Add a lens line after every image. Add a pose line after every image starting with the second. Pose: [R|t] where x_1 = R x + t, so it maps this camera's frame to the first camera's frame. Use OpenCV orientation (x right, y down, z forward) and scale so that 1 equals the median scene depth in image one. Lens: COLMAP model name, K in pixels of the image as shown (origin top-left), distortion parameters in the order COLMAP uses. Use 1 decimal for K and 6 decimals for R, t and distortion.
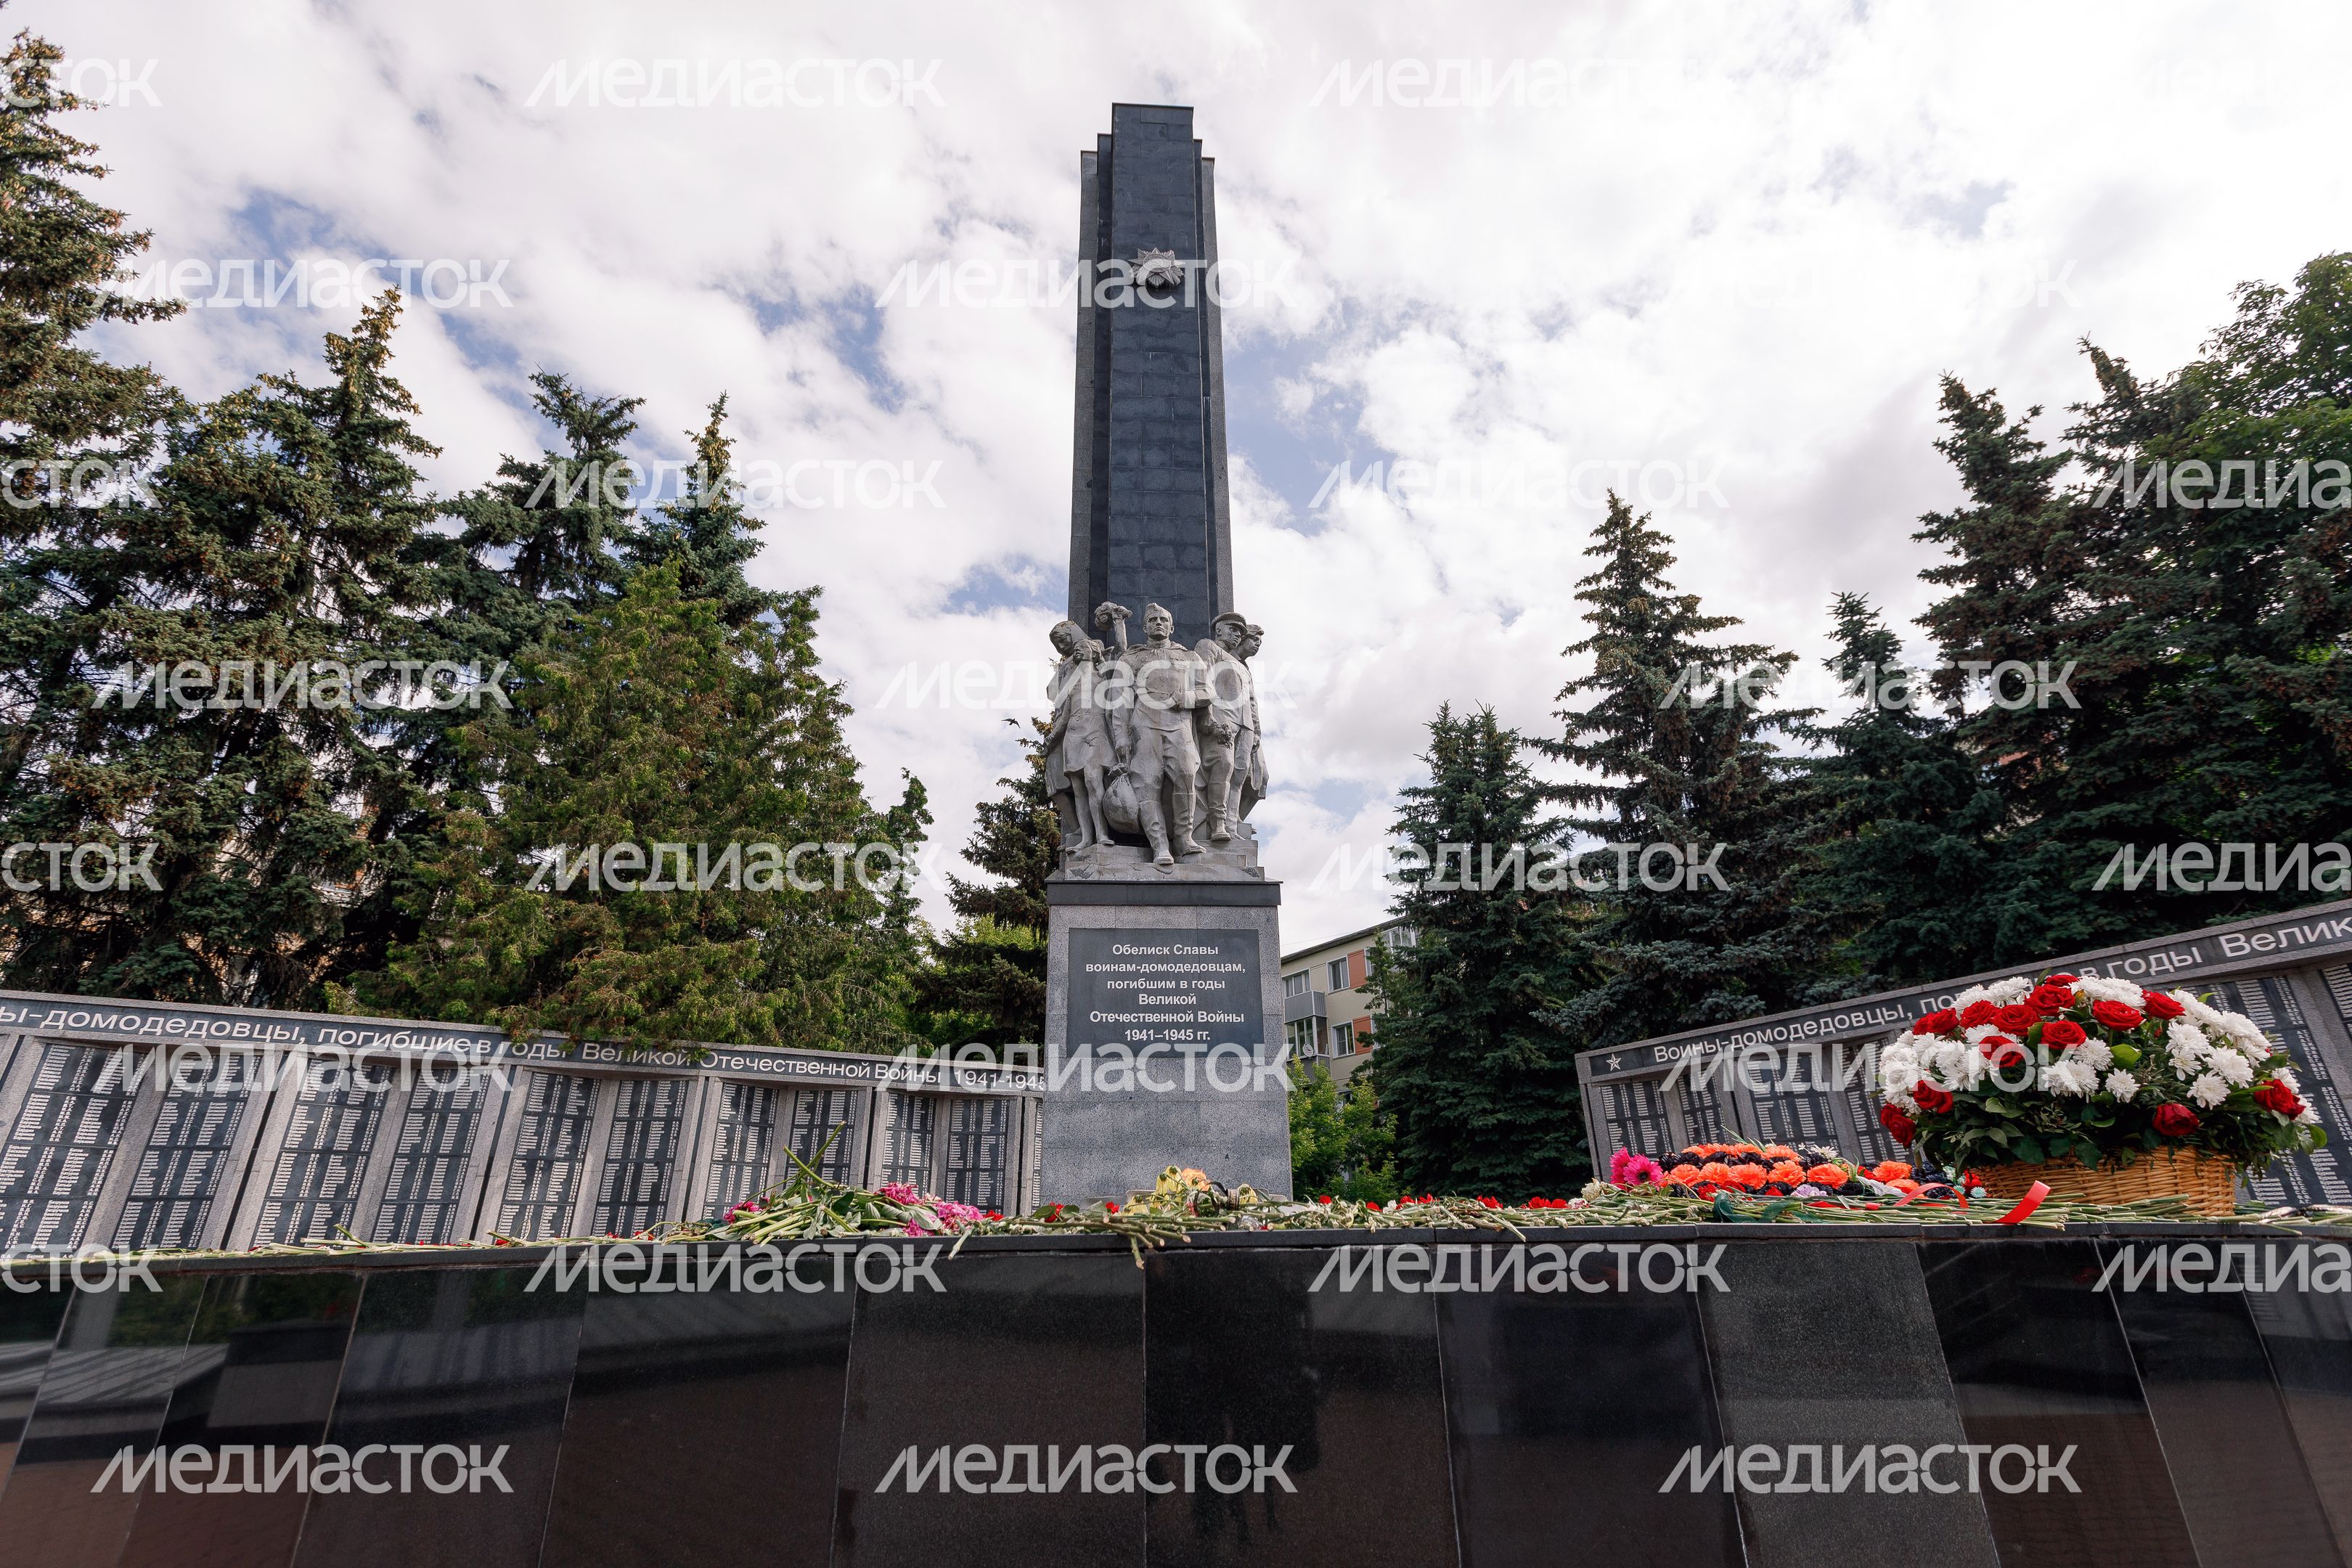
lens RADIAL K [[1047.2, 0, 1214.7], [0, 1047.2, 792.1], [0, 0, 1]] dist [0.000614, 0.000404]
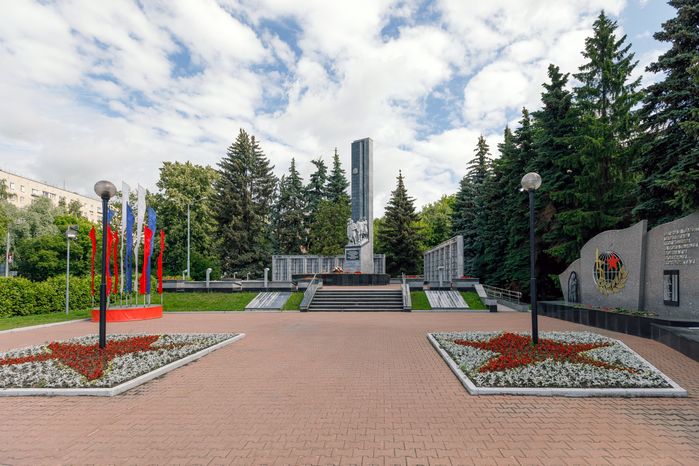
lens RADIAL K [[324.5, 0, 350.6], [0, 324.5, 259.3], [0, 0, 1]] dist [0.001750, 0.000201]
pose [[0.812080, -0.009726, -0.583465, 1.626876], [0.218864, 0.931949, 0.289084, -0.663480], [0.540948, -0.362459, 0.758946, -1.490868]]
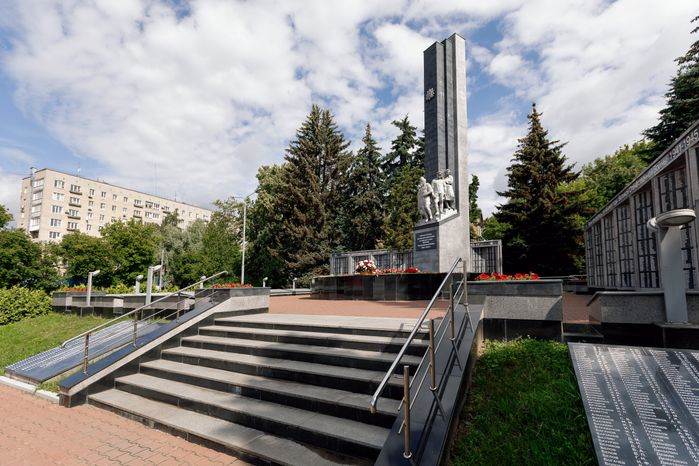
lens RADIAL K [[324.5, 0, 350.6], [0, 324.5, 259.3], [0, 0, 1]] dist [0.001750, 0.000201]
pose [[0.499794, -0.053209, -0.864508, 1.129389], [0.352516, 0.924201, 0.146915, -0.139495], [0.791163, -0.378181, 0.480668, -0.355612]]
